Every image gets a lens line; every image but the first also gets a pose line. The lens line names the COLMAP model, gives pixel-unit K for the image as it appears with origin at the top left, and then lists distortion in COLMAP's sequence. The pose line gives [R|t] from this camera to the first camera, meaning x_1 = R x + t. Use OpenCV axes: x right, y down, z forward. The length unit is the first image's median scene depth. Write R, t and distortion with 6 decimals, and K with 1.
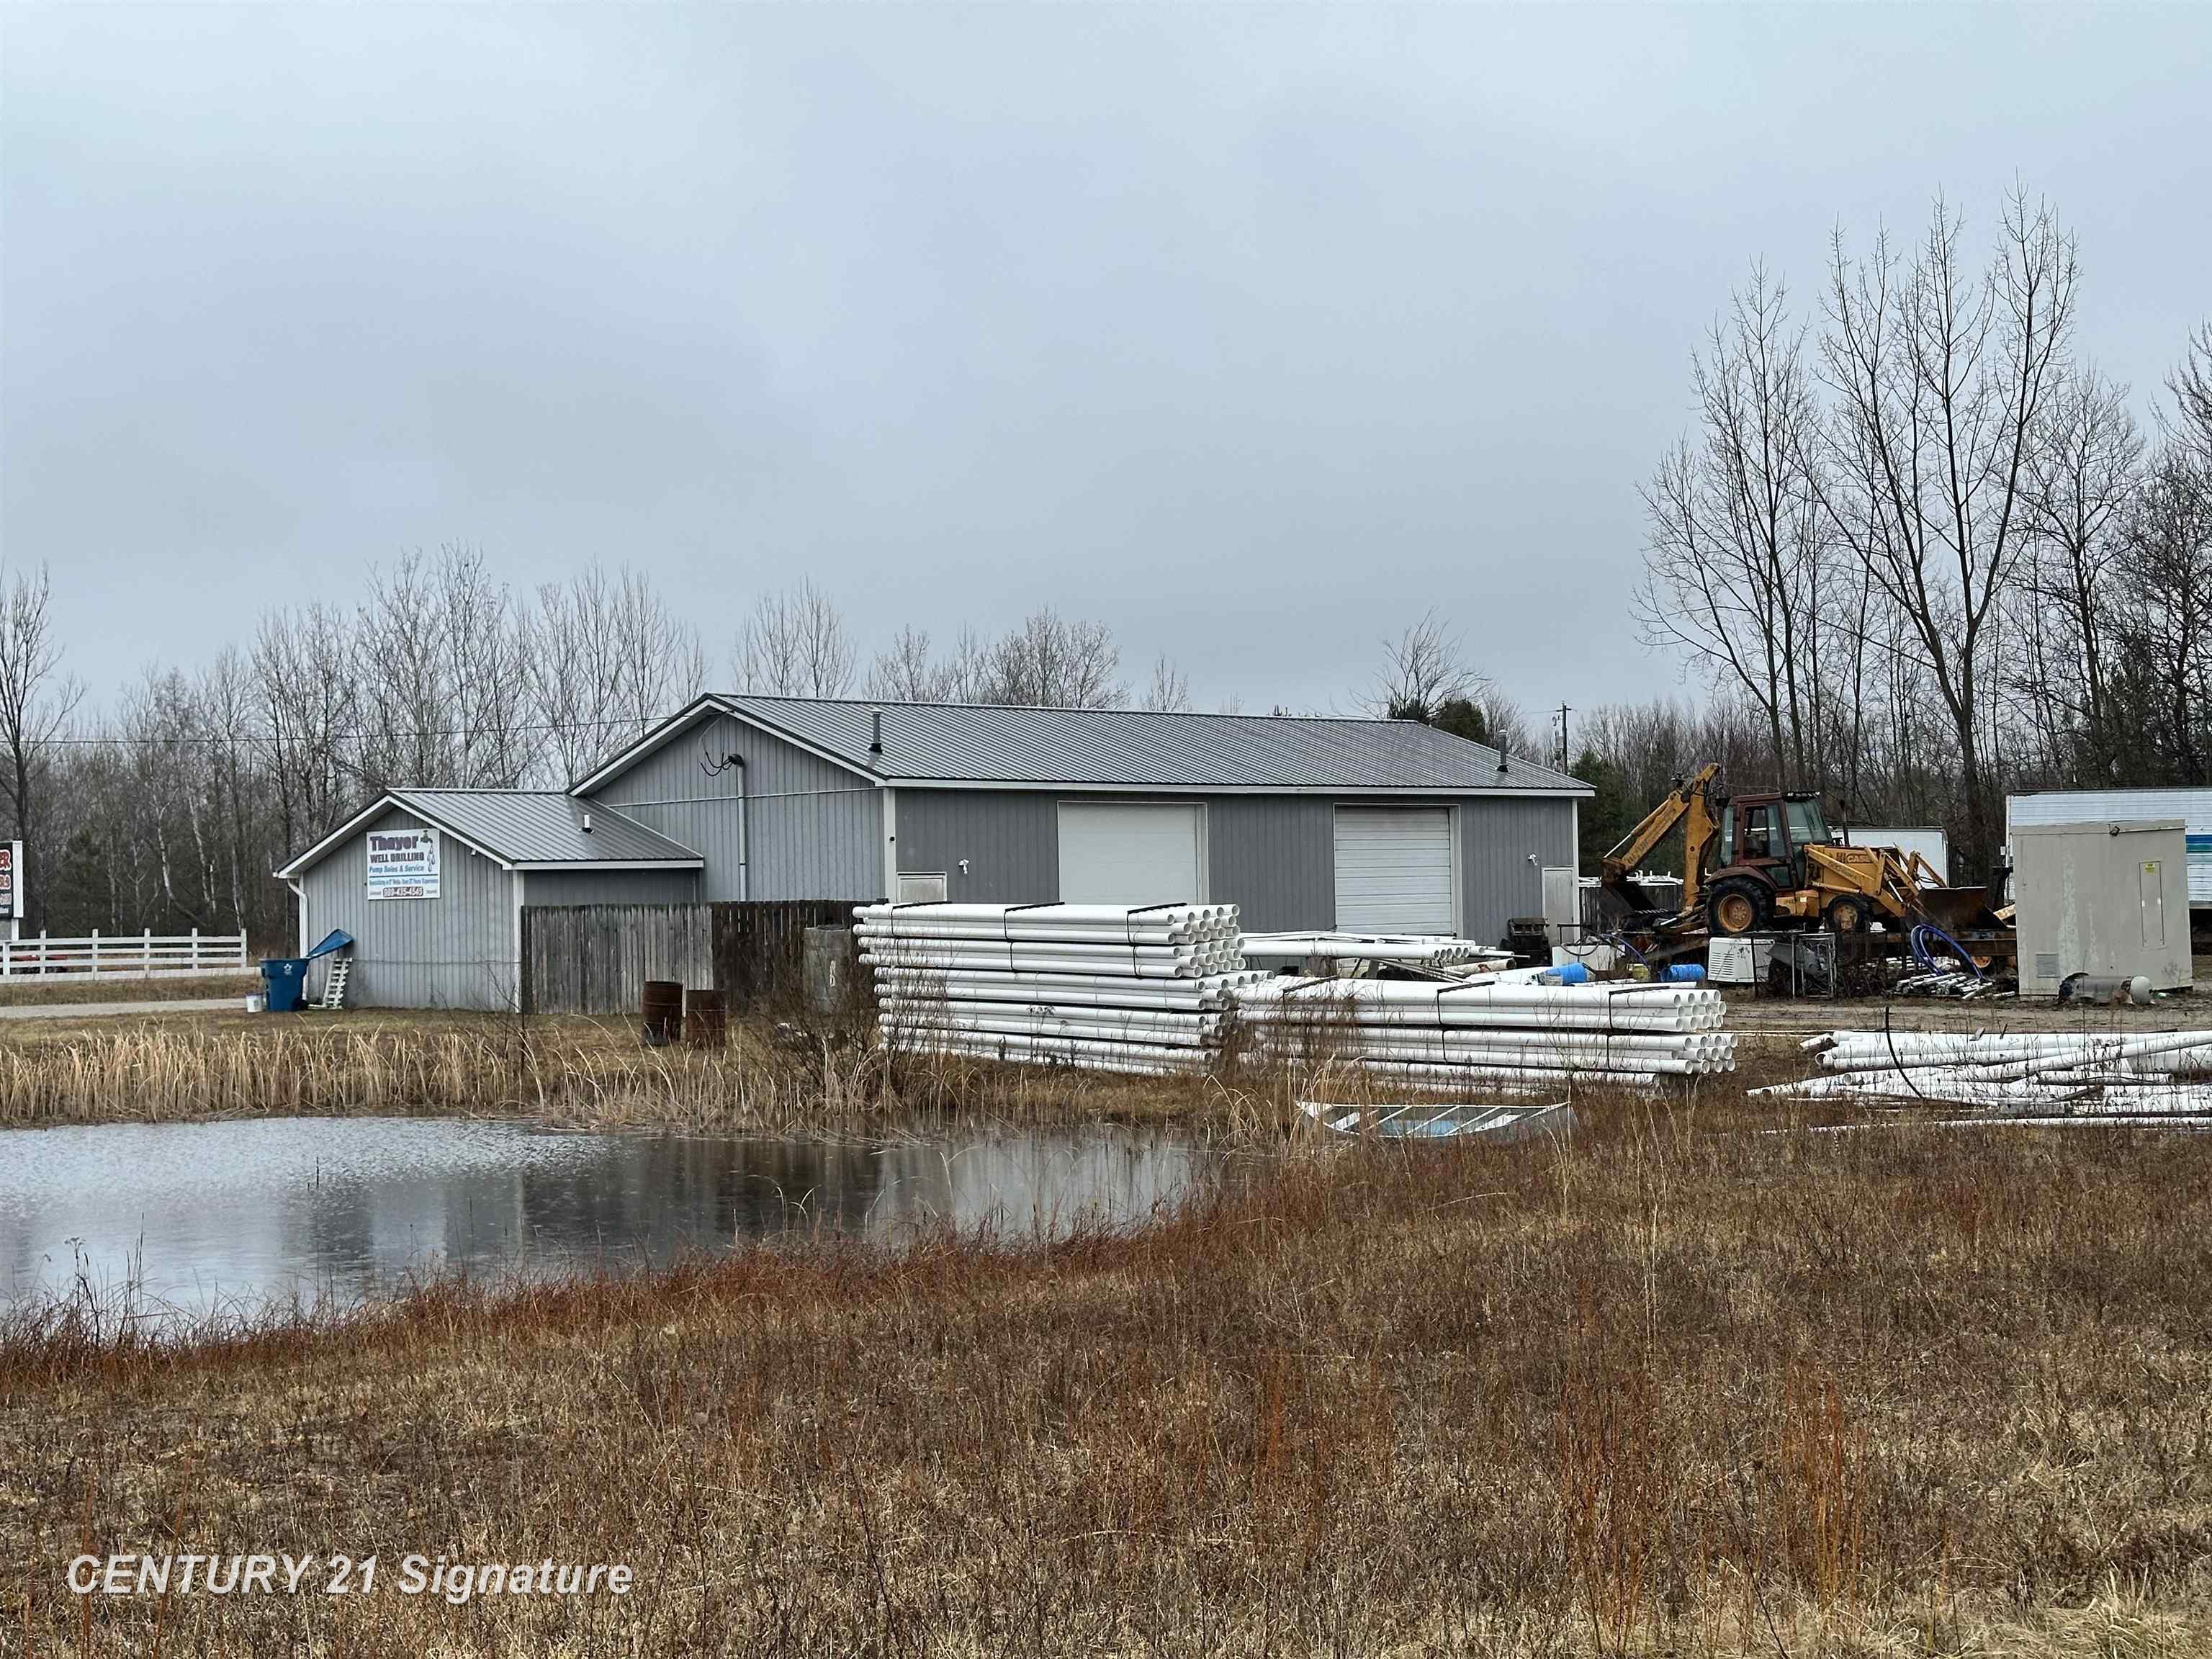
lens RADIAL K [[3025.1, 0, 1095.0], [0, 3025.1, 841.0], [0, 0, 1]] dist [0.132075, 0.000000]
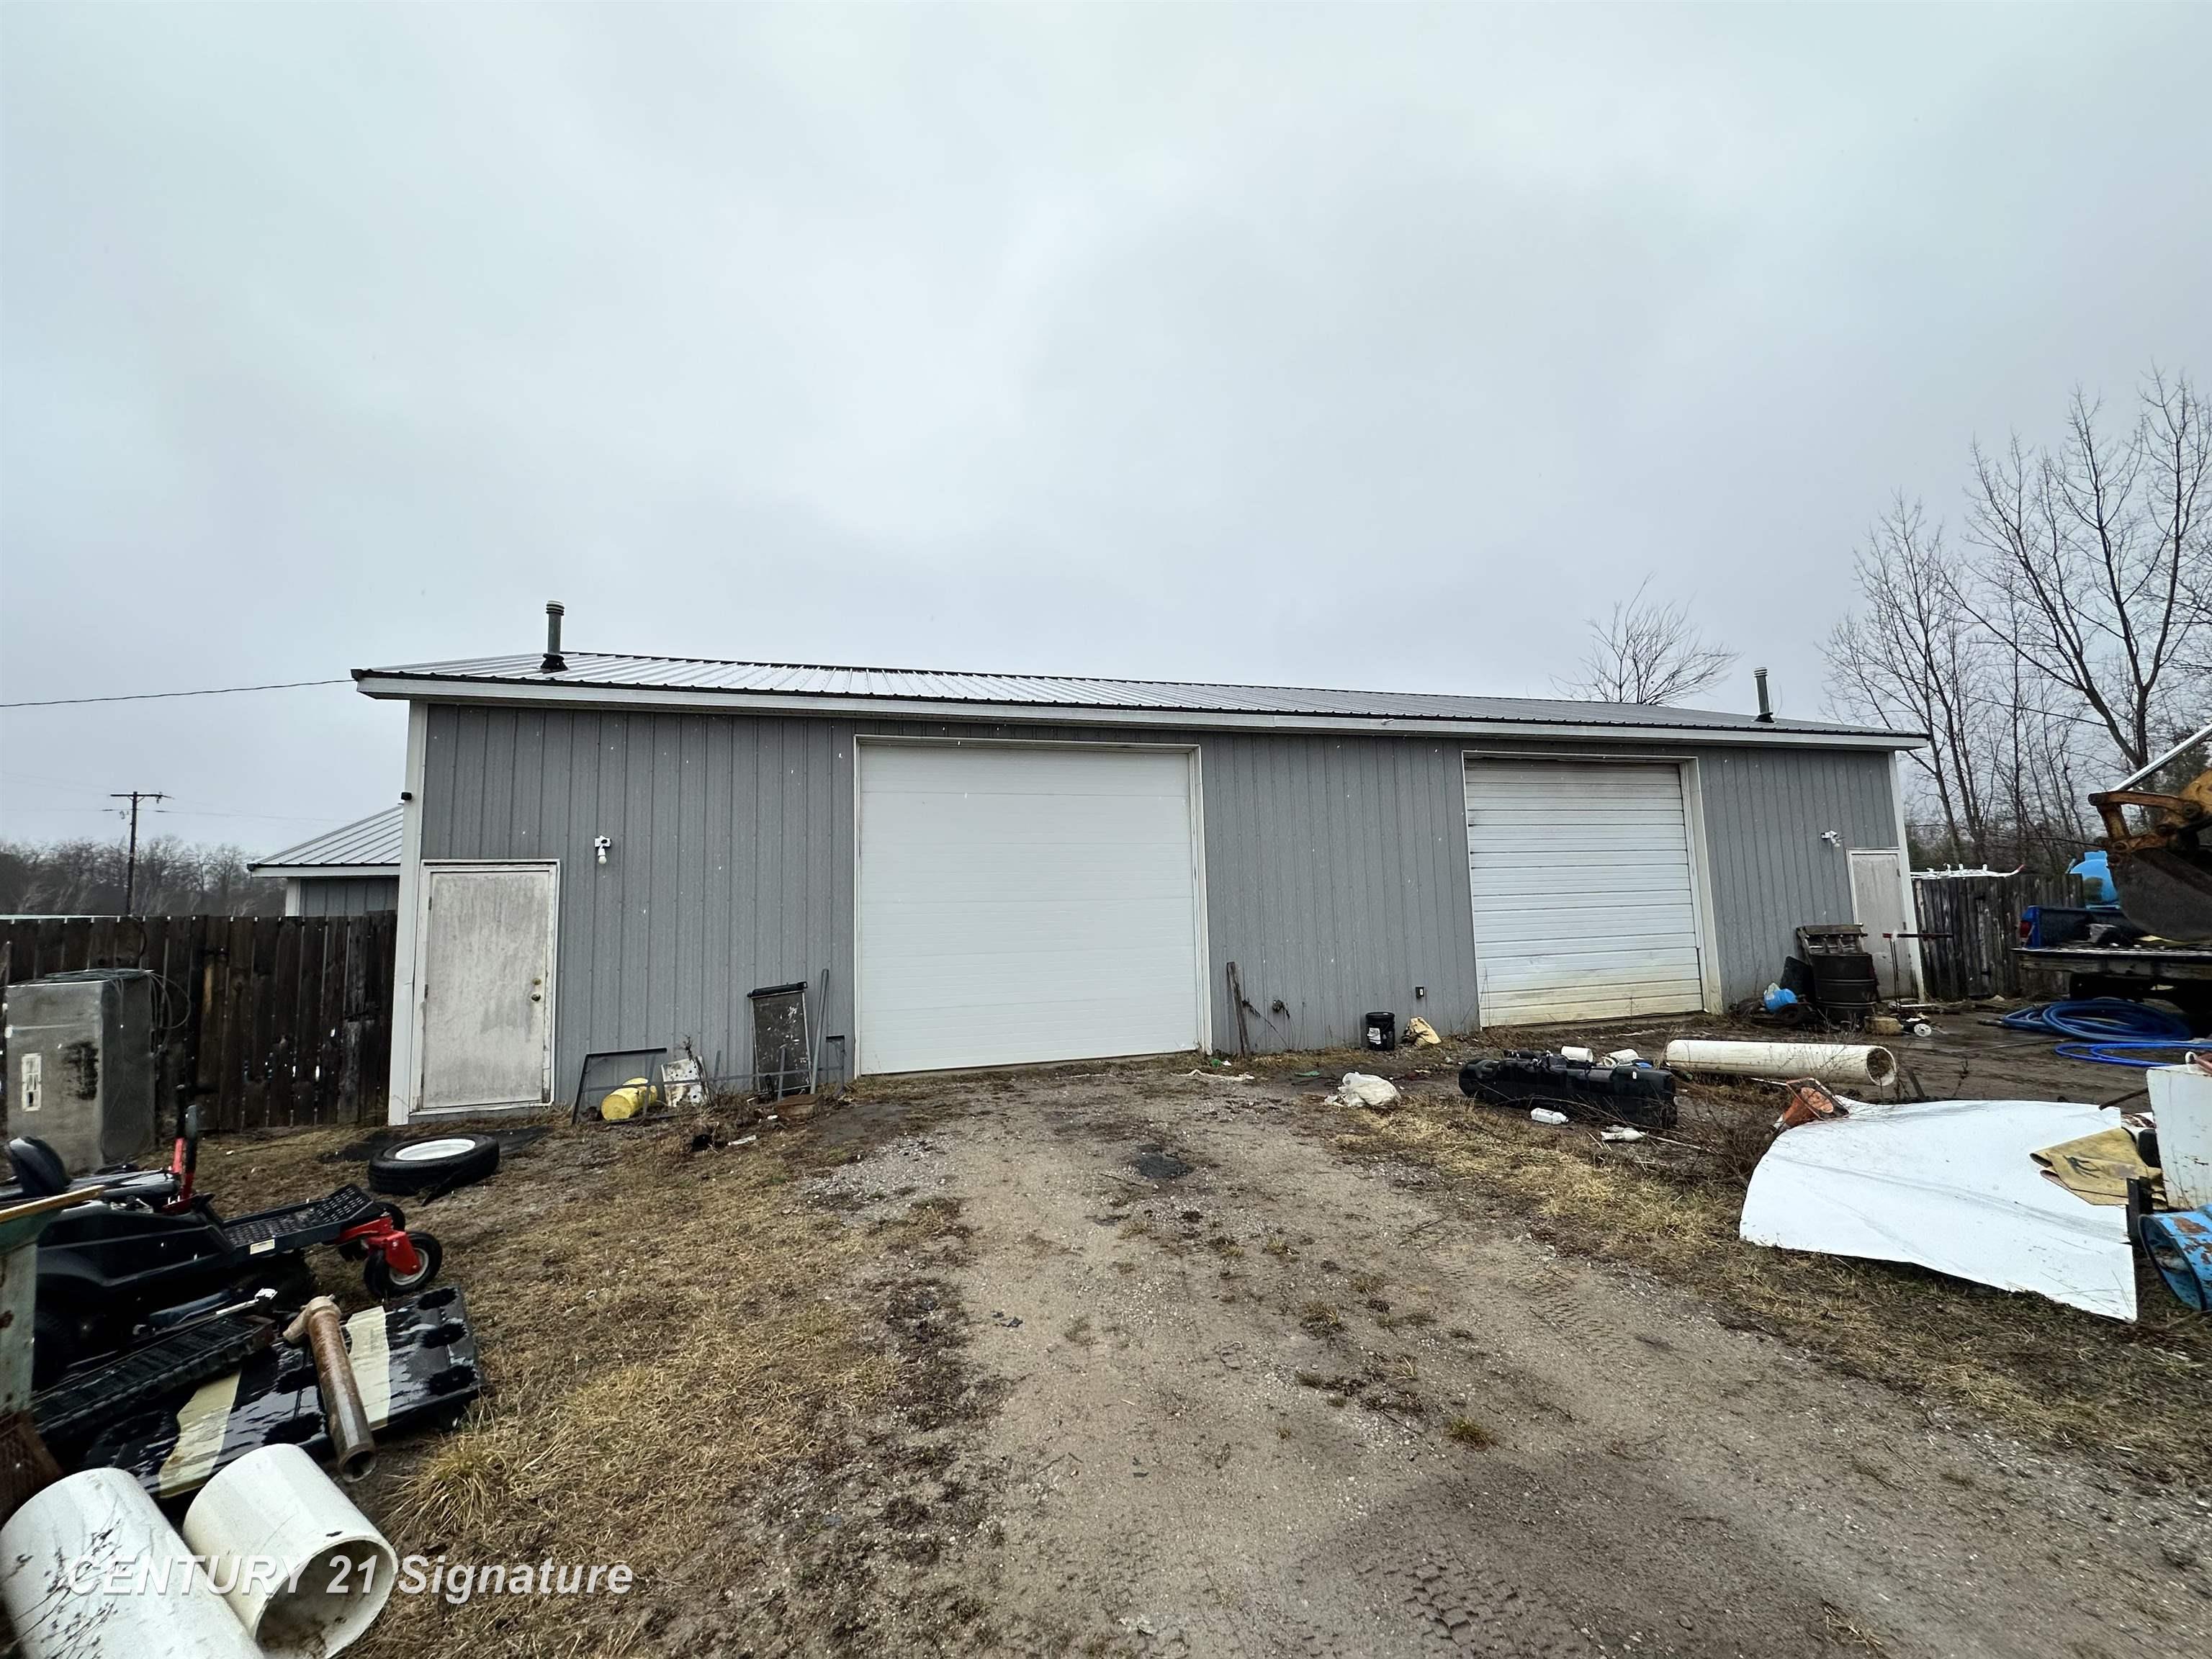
lens RADIAL K [[867.3, 0, 1089.0], [0, 867.3, 827.3], [0, 0, 1]] dist [-0.009176, 0.001149]
pose [[0.879770, -0.053267, -0.472407, 0.082273], [0.019607, 0.996923, -0.075896, 0.013790], [0.474996, 0.057508, 0.878107, 0.693254]]
